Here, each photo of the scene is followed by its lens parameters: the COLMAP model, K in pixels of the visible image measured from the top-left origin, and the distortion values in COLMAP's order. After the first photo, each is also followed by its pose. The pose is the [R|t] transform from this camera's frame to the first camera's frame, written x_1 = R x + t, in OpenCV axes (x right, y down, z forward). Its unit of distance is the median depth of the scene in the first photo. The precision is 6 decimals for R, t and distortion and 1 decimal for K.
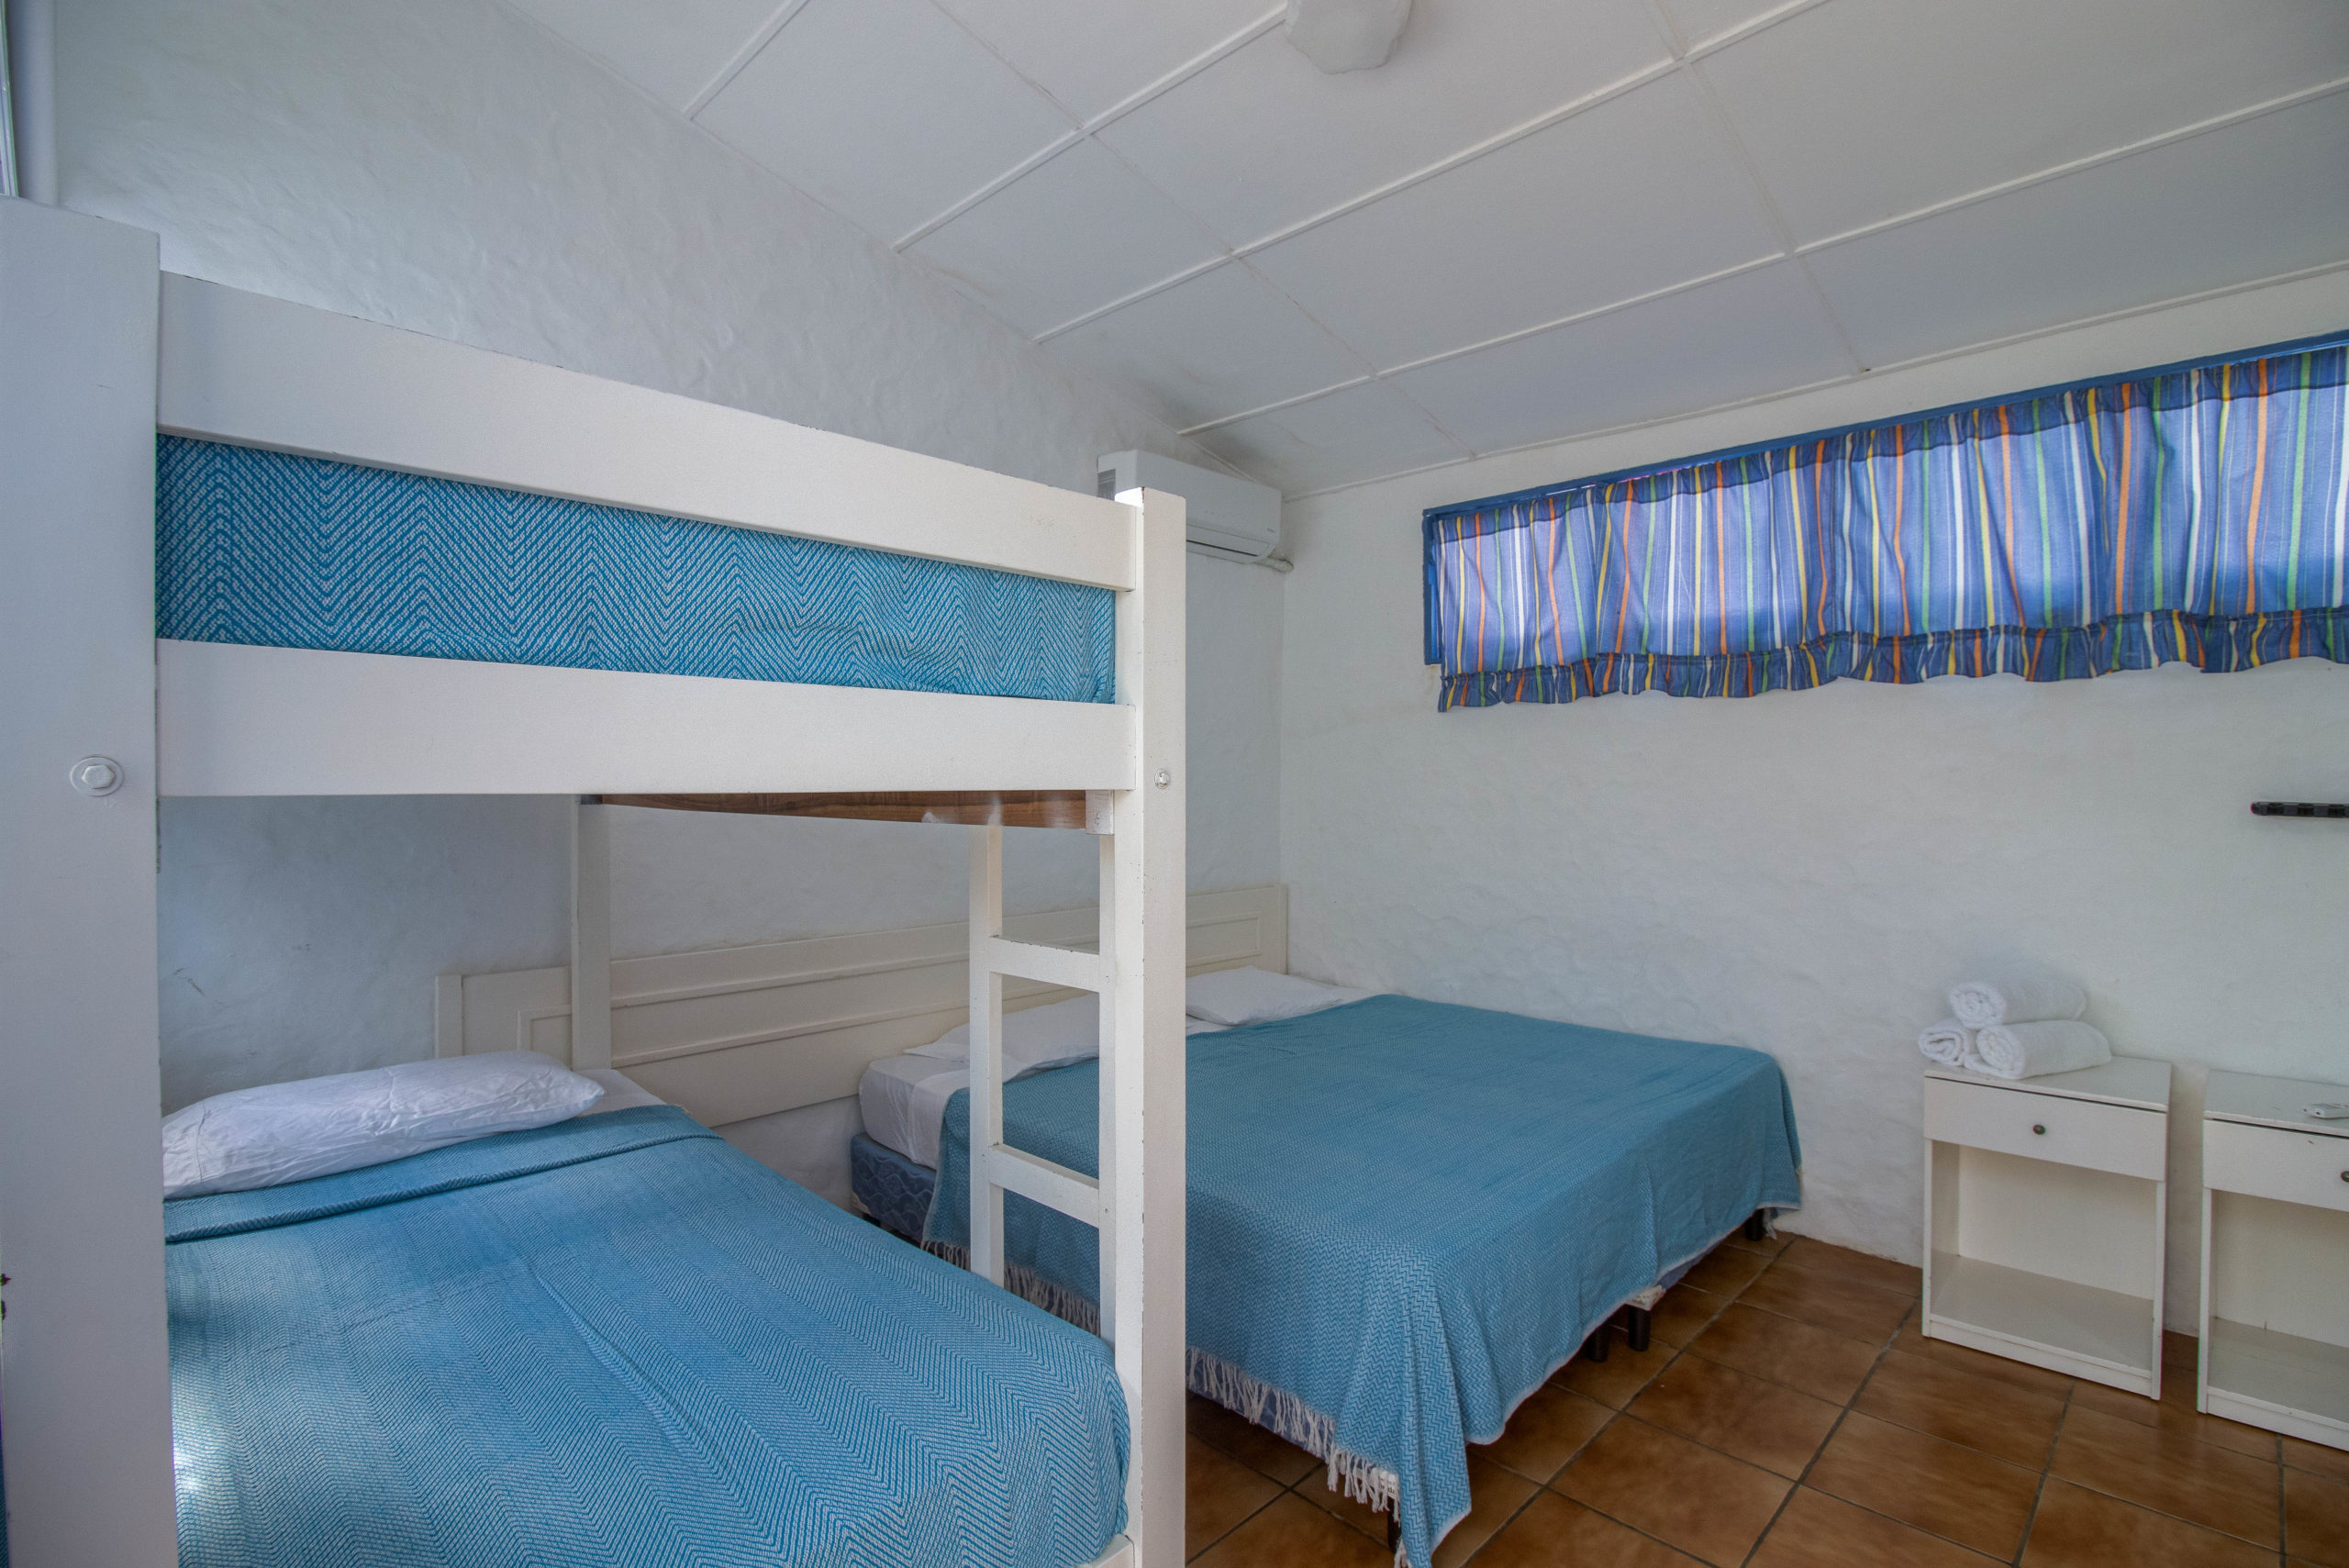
lens RADIAL K [[1117.7, 0, 1183.8], [0, 1117.7, 787.6], [0, 0, 1]] dist [0.001063, -0.016327]
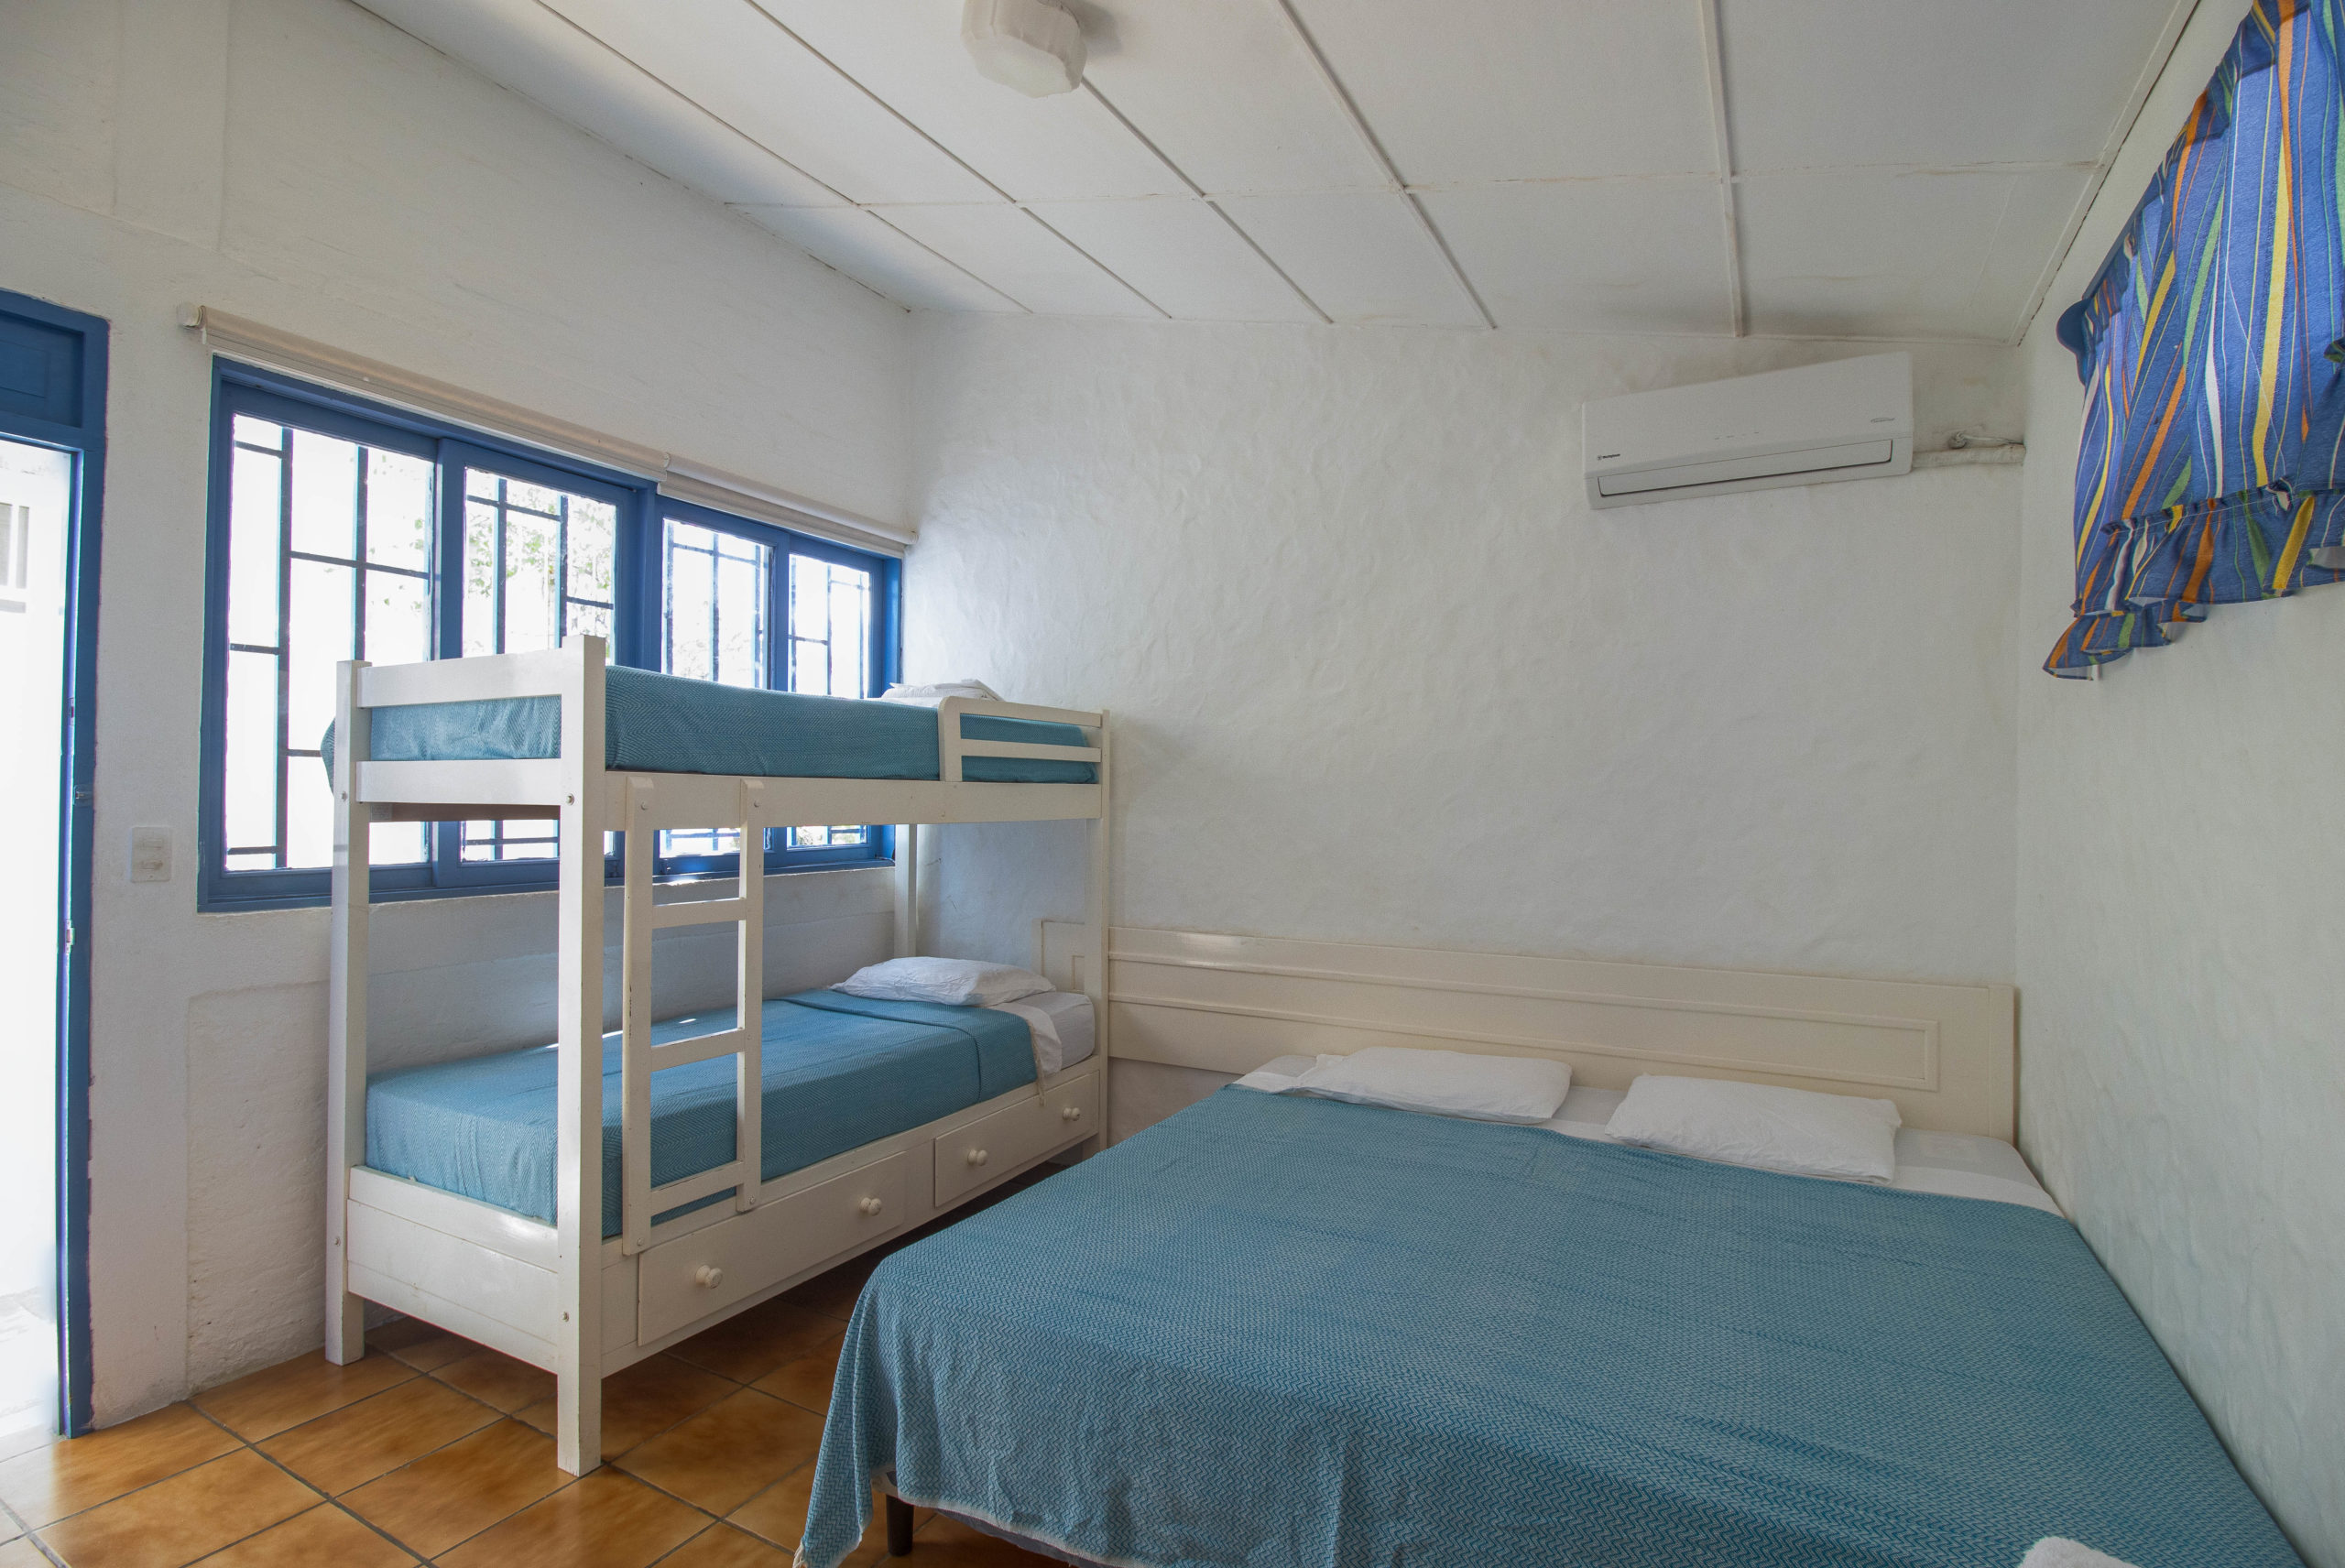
lens RADIAL K [[1115.8, 0, 1181.8], [0, 1115.8, 787.6], [0, 0, 1]] dist [0.001063, -0.016327]
pose [[0.245082, -0.002756, -0.969498, 0.879263], [-0.017205, 0.999826, -0.007191, -0.013137], [0.969350, 0.018443, 0.244992, 0.676780]]
